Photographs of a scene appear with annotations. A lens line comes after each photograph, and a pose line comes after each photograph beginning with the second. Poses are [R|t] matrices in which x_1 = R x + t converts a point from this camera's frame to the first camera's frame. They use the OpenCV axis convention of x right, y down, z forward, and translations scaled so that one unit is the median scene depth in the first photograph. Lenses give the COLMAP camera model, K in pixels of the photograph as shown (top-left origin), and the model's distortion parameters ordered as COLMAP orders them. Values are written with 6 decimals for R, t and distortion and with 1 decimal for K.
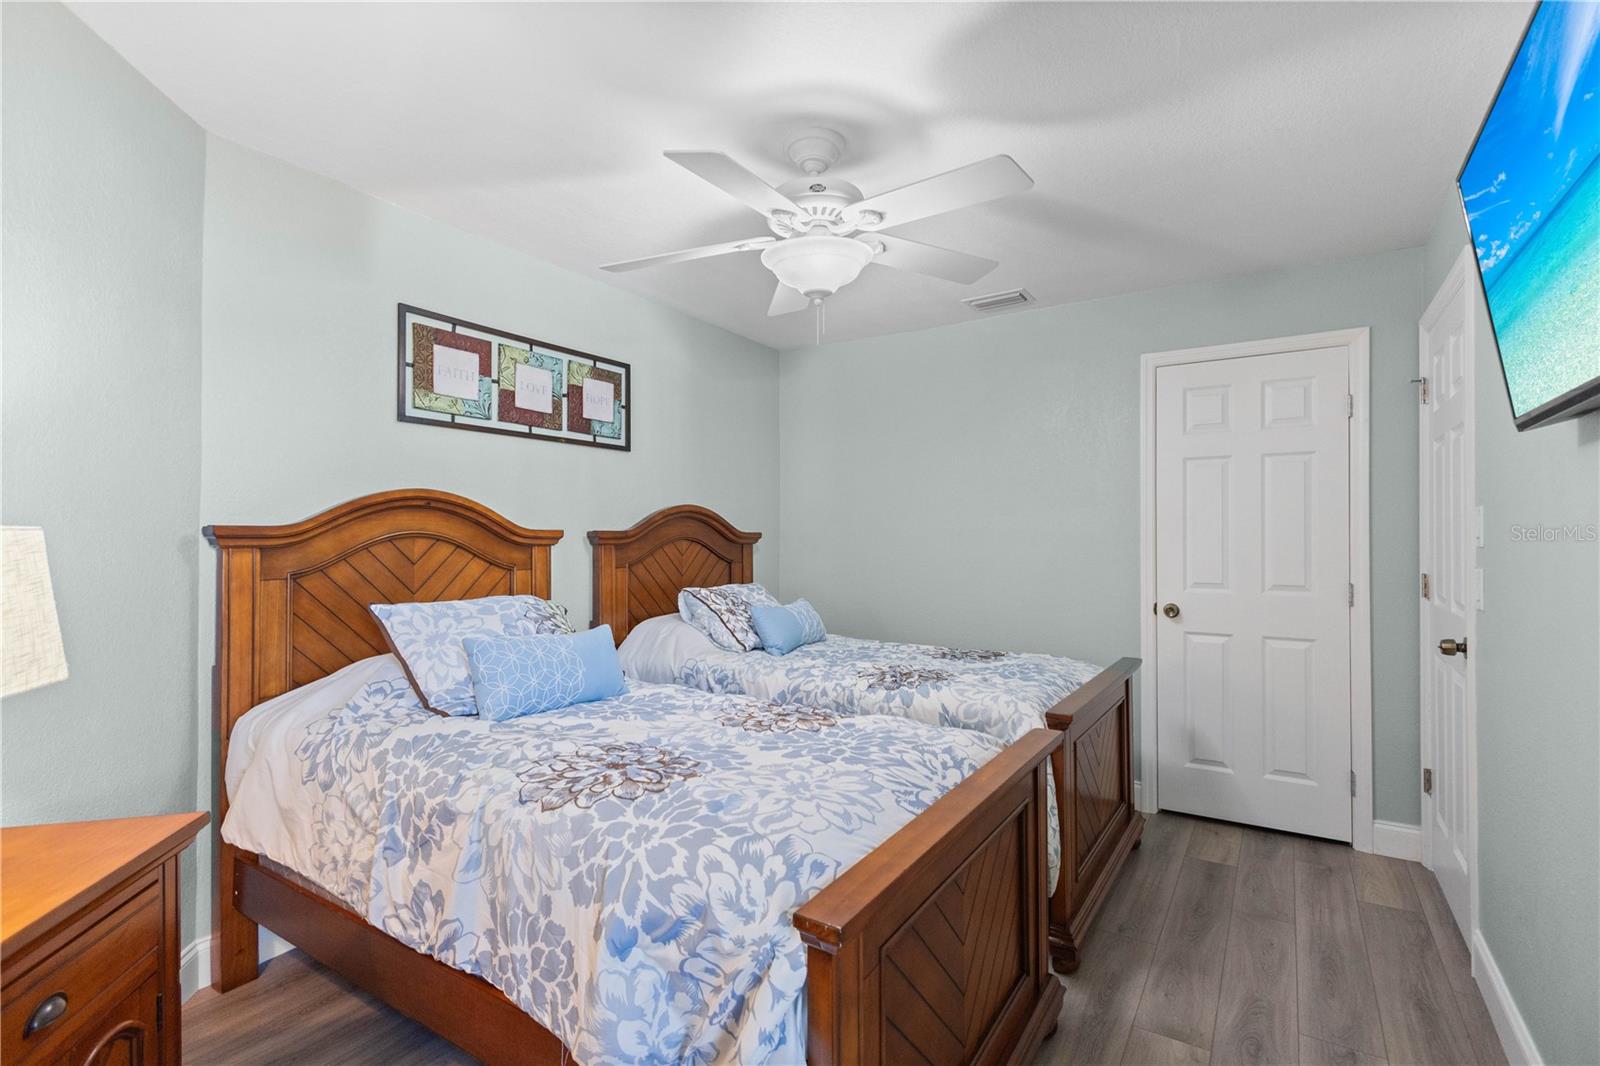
lens RADIAL K [[751.0, 0, 798.9], [0, 751.0, 536.1], [0, 0, 1]] dist [0.015140, -0.003045]
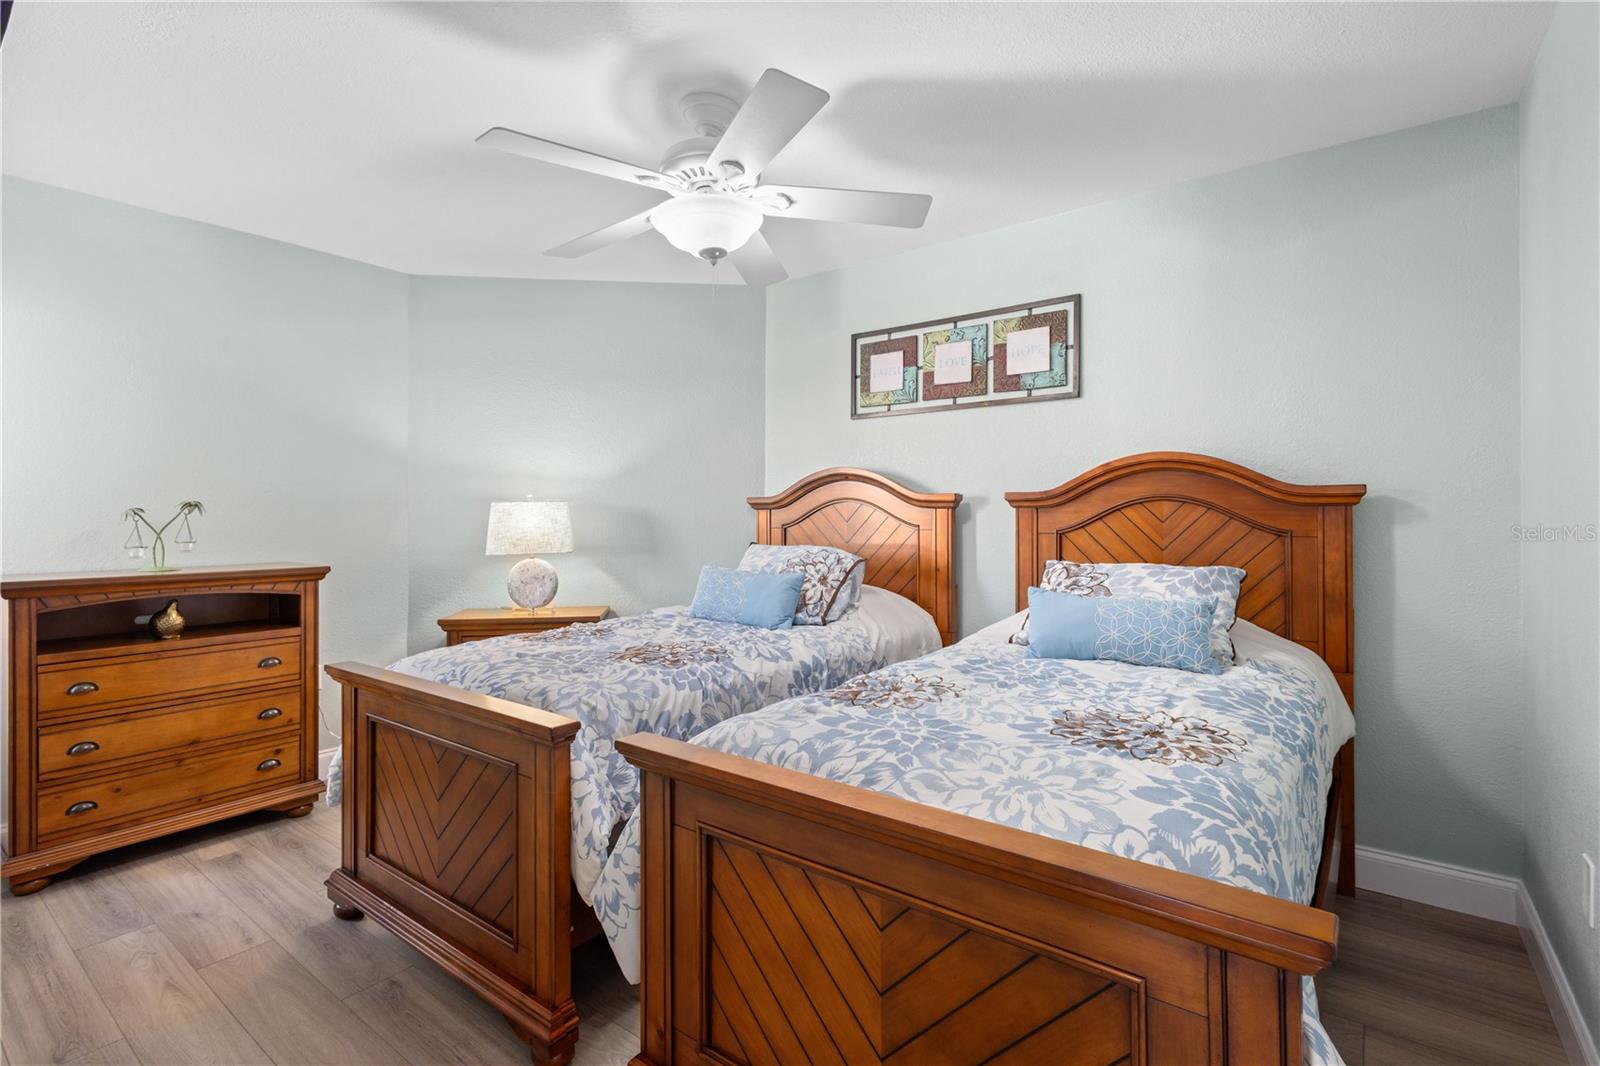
lens RADIAL K [[751.0, 0, 798.0], [0, 751.0, 522.6], [0, 0, 1]] dist [0.015140, -0.003045]
pose [[-0.077184, 0.024113, -0.996725, 0.745546], [0.013780, 0.999638, 0.023117, 0.005714], [0.996922, -0.011950, -0.077488, 0.852971]]
